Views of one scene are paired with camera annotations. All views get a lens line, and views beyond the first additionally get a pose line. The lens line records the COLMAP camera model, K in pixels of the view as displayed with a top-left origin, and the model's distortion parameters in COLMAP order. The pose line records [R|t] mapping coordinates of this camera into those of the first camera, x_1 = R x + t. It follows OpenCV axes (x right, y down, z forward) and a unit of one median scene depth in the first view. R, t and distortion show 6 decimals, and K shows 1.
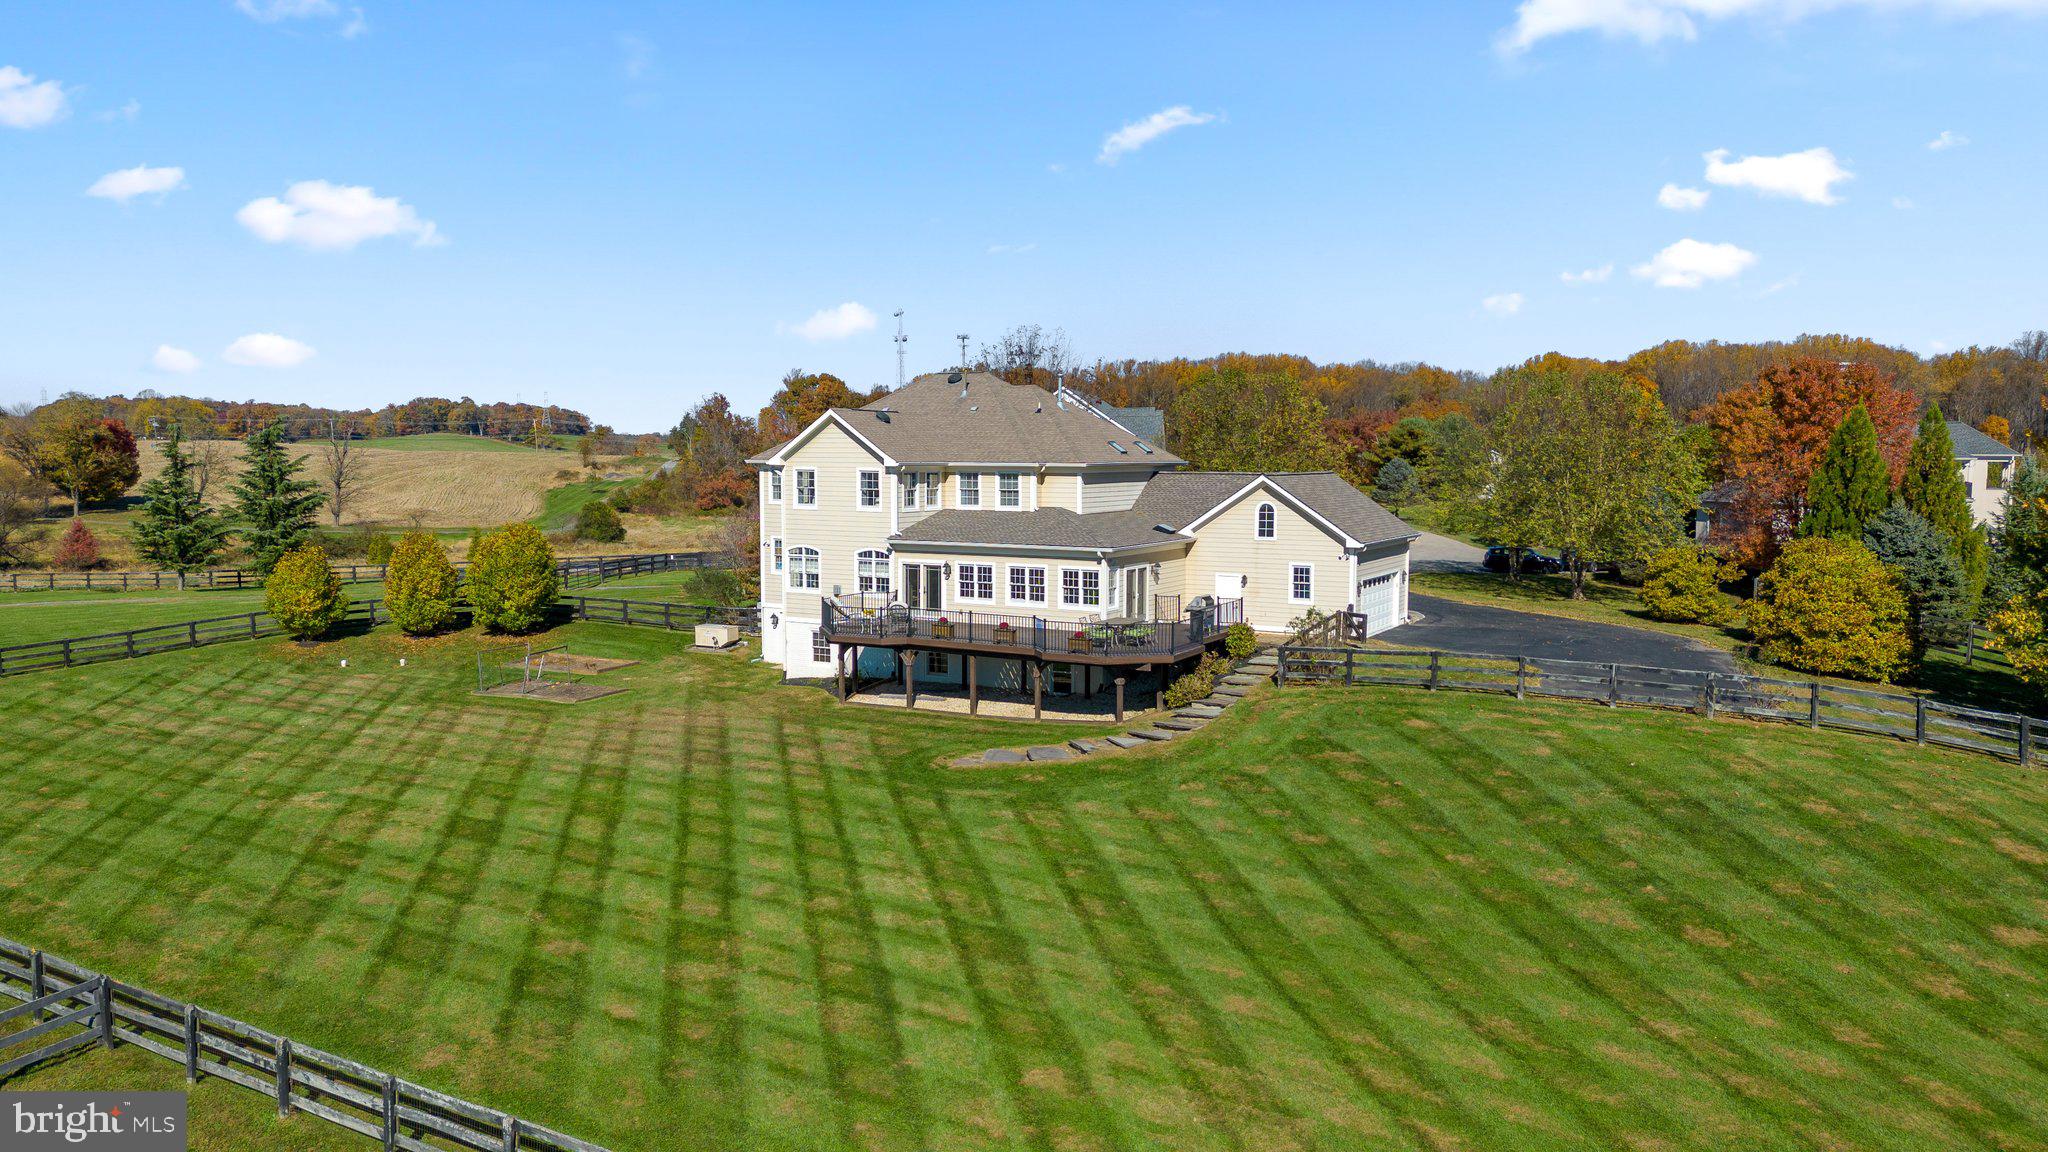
lens RADIAL K [[1429.0, 0, 1014.9], [0, 1429.0, 570.3], [0, 0, 1]] dist [0.083531, -0.079824]
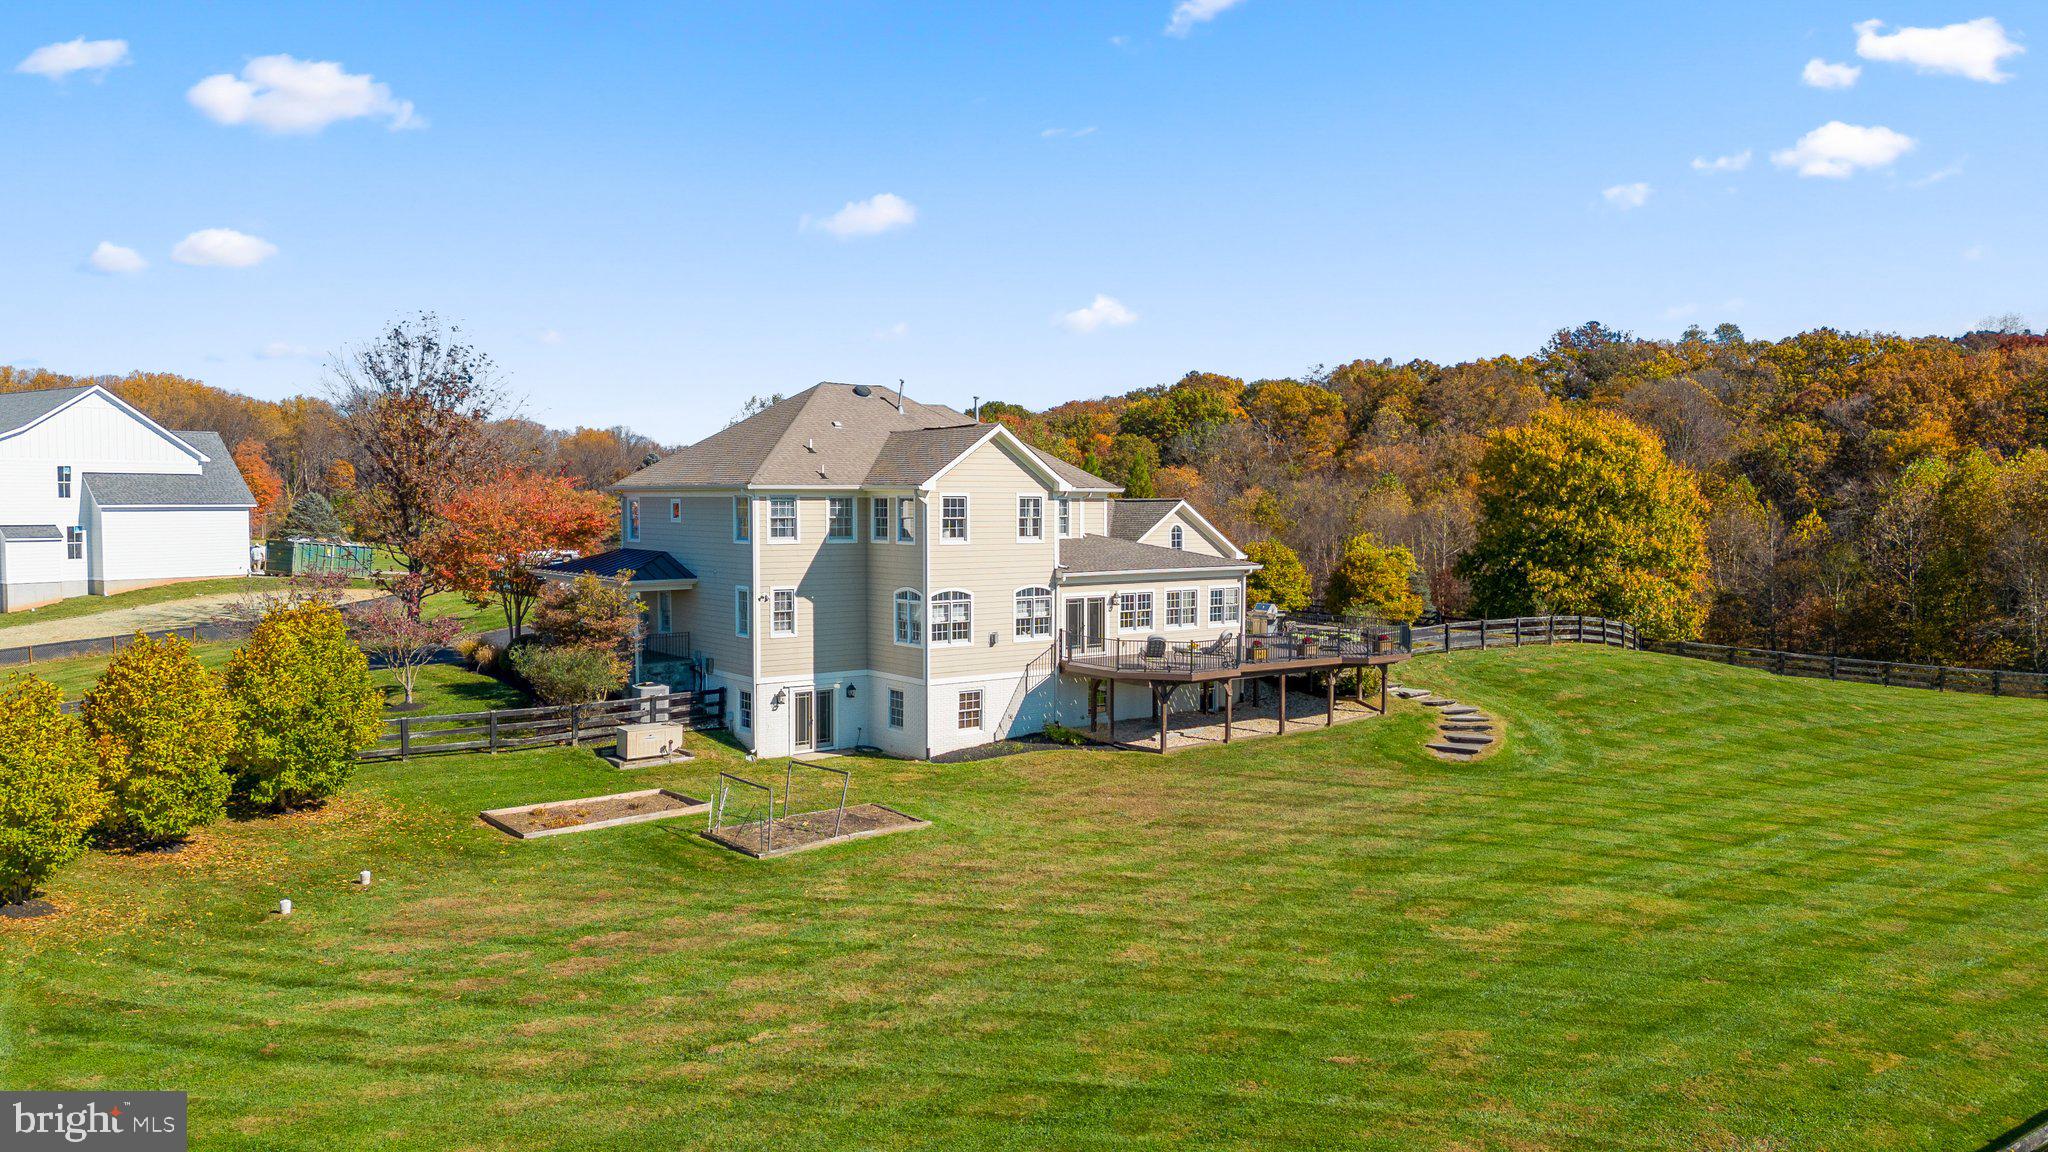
lens RADIAL K [[1429.0, 0, 1014.9], [0, 1429.0, 570.3], [0, 0, 1]] dist [0.083531, -0.079824]
pose [[0.400784, -0.048488, 0.914888, -0.917571], [0.074892, 0.996990, 0.020031, -0.043368], [-0.913106, 0.060490, 0.403209, 0.665536]]
